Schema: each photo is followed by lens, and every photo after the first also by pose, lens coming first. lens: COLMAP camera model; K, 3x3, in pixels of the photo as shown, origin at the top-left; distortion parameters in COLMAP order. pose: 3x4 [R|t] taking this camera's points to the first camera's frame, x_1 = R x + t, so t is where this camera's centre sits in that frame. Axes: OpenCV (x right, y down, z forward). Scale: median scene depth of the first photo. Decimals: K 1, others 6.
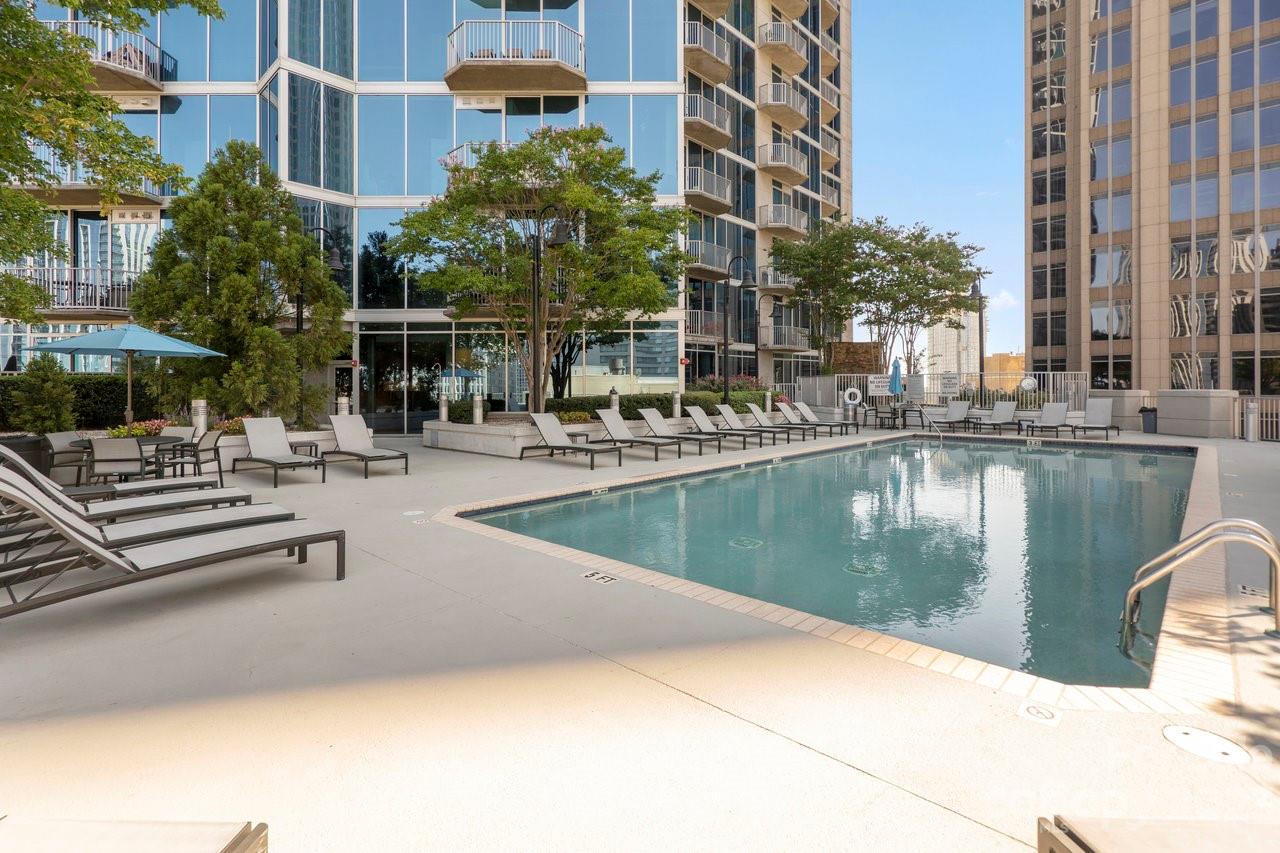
lens RADIAL K [[594.8, 0, 640.0], [0, 594.8, 384.9], [0, 0, 1]] dist [-0.001126, -0.000179]
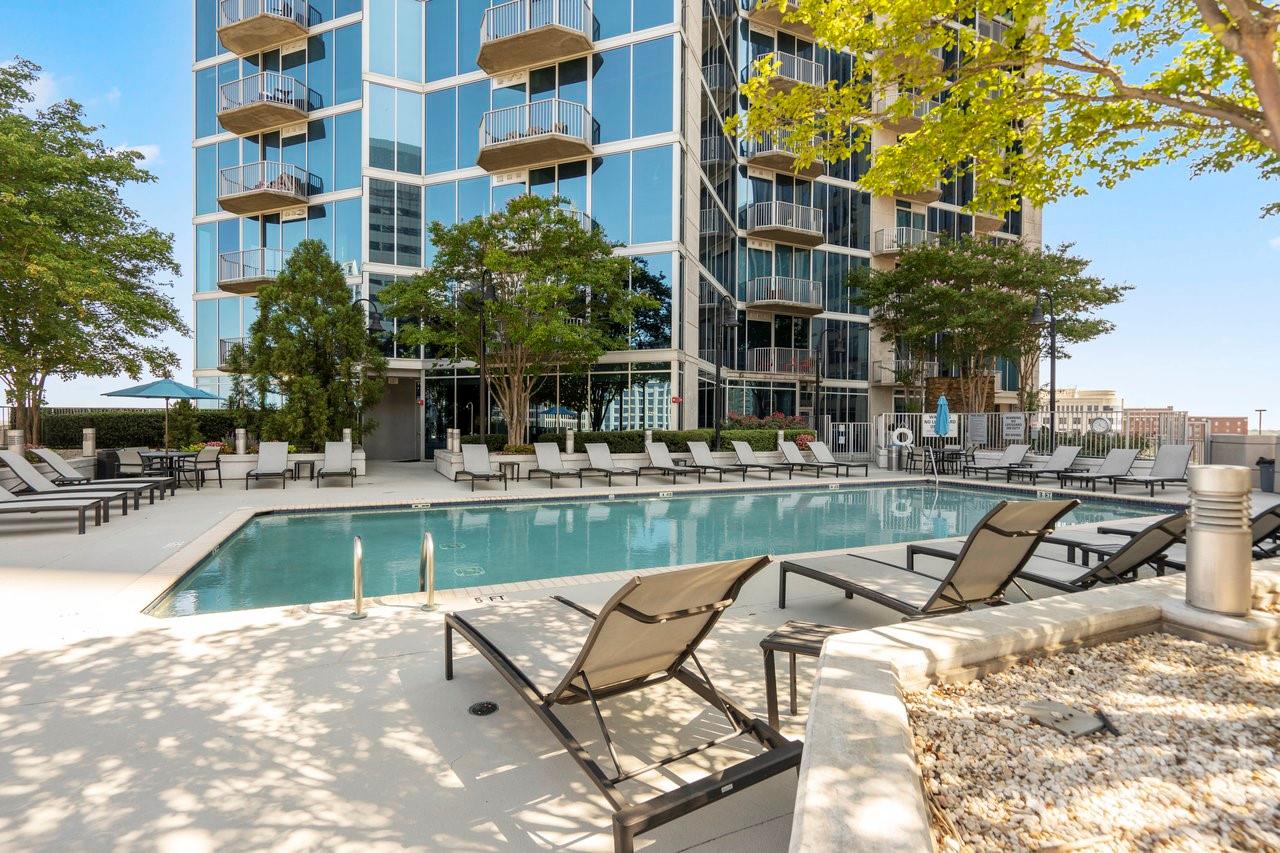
lens RADIAL K [[583.3, 0, 629.5], [0, 583.3, 430.4], [0, 0, 1]] dist [-0.000532, 0.001455]
pose [[0.930329, 0.016398, -0.366360, 0.376867], [-0.010563, 0.999783, 0.017928, -0.003060], [0.366574, -0.012809, 0.930301, 0.013608]]
